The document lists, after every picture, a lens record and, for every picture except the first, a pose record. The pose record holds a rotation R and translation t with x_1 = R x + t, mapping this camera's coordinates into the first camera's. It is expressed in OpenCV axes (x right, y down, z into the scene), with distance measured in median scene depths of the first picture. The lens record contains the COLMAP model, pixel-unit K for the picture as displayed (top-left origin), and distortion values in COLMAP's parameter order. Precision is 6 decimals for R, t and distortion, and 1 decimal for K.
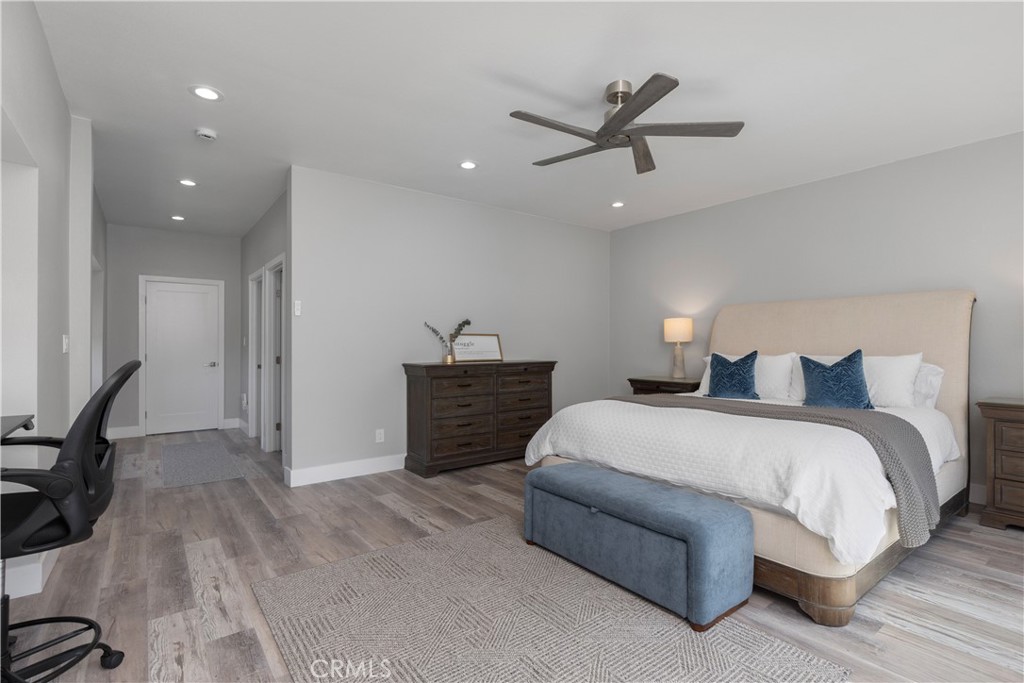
lens RADIAL K [[482.6, 0, 525.3], [0, 482.6, 341.9], [0, 0, 1]] dist [-0.019262, 0.014615]
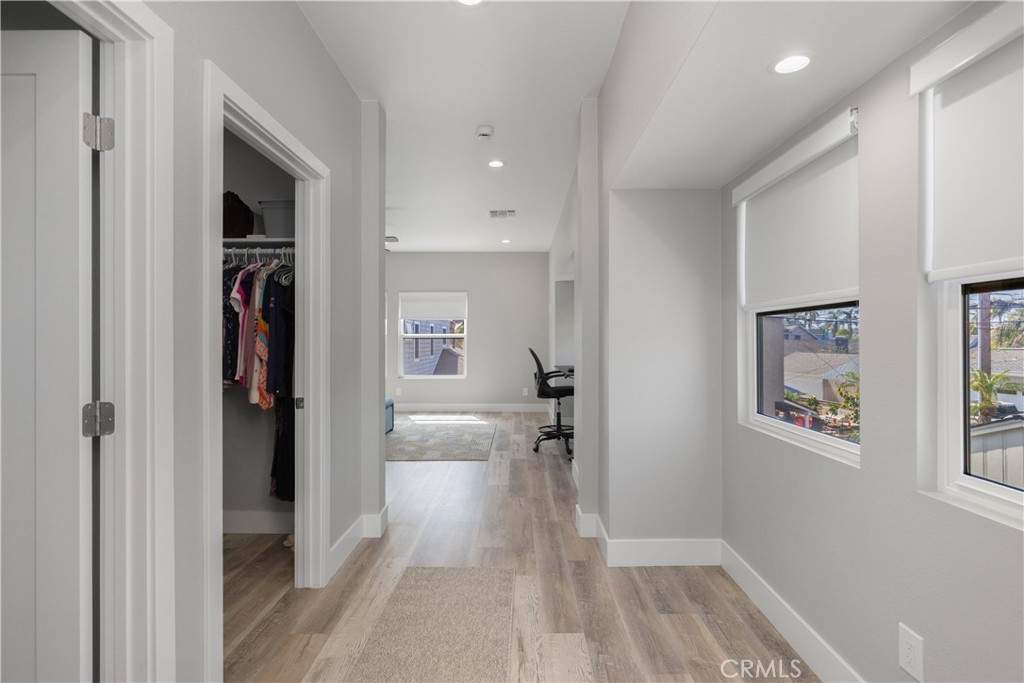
lens RADIAL K [[482.6, 0, 525.3], [0, 482.6, 341.9], [0, 0, 1]] dist [-0.019262, 0.014615]
pose [[-0.790577, 0.011178, 0.612261, -1.573643], [-0.007615, 0.999577, -0.028083, 0.045673], [-0.612315, -0.026864, -0.790157, 2.035912]]
